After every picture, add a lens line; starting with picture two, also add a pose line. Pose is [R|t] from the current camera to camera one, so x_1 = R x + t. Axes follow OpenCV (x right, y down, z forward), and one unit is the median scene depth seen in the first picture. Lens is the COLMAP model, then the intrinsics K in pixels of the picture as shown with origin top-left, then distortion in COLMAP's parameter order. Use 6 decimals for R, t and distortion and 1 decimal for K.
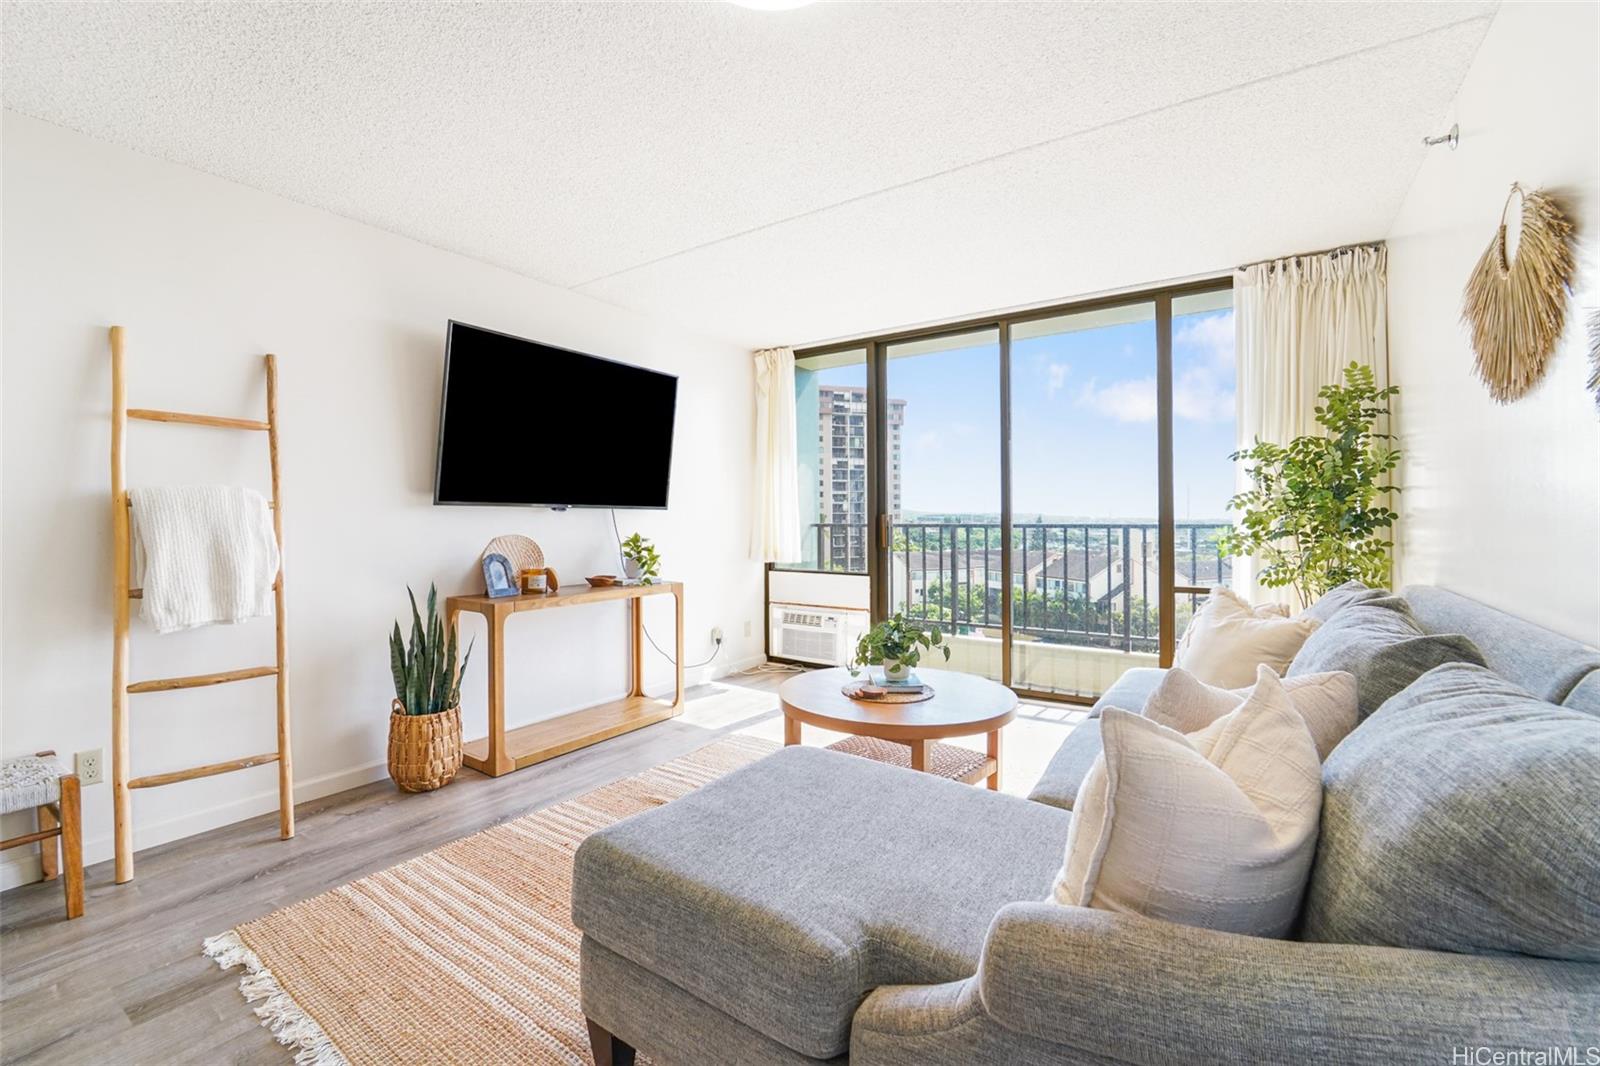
lens RADIAL K [[668.2, 0, 820.8], [0, 668.2, 528.0], [0, 0, 1]] dist [-0.022325, 0.000415]
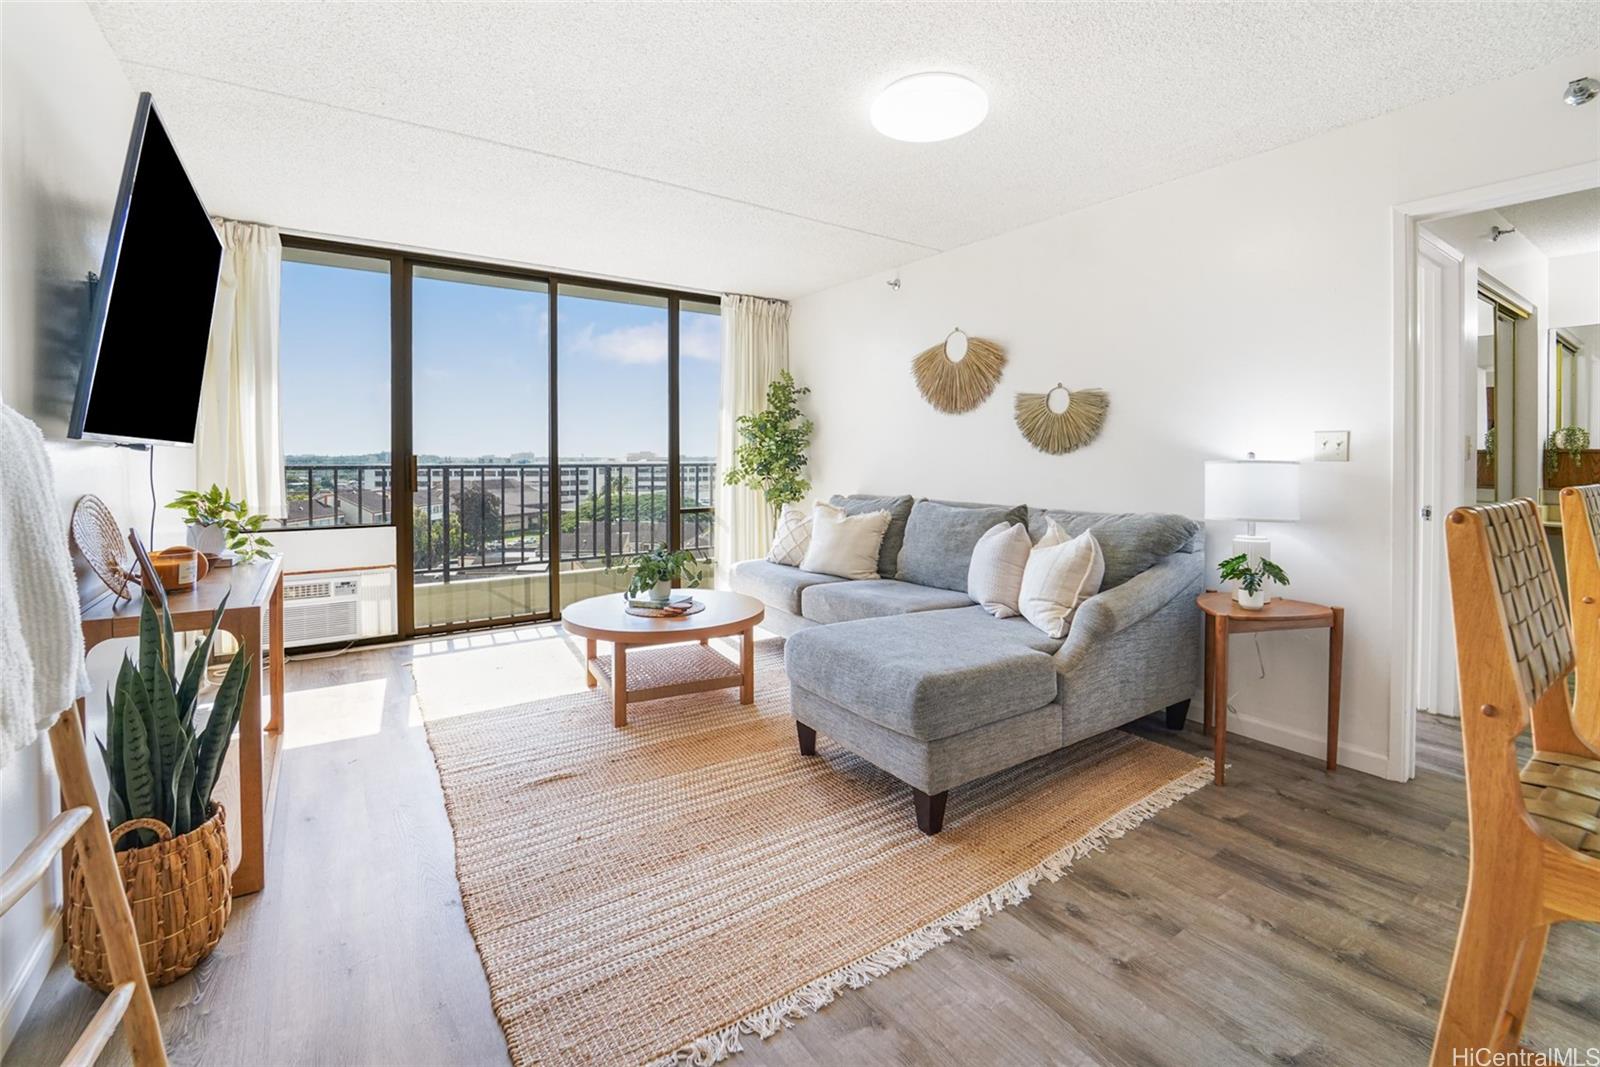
lens RADIAL K [[667.1, 0, 796.7], [0, 667.1, 467.6], [0, 0, 1]] dist [-0.029434, 0.000042]
pose [[0.381715, -0.008261, 0.924243, -0.710924], [0.011090, 0.999929, 0.004357, -0.002622], [-0.924214, 0.008586, 0.381779, 0.272636]]
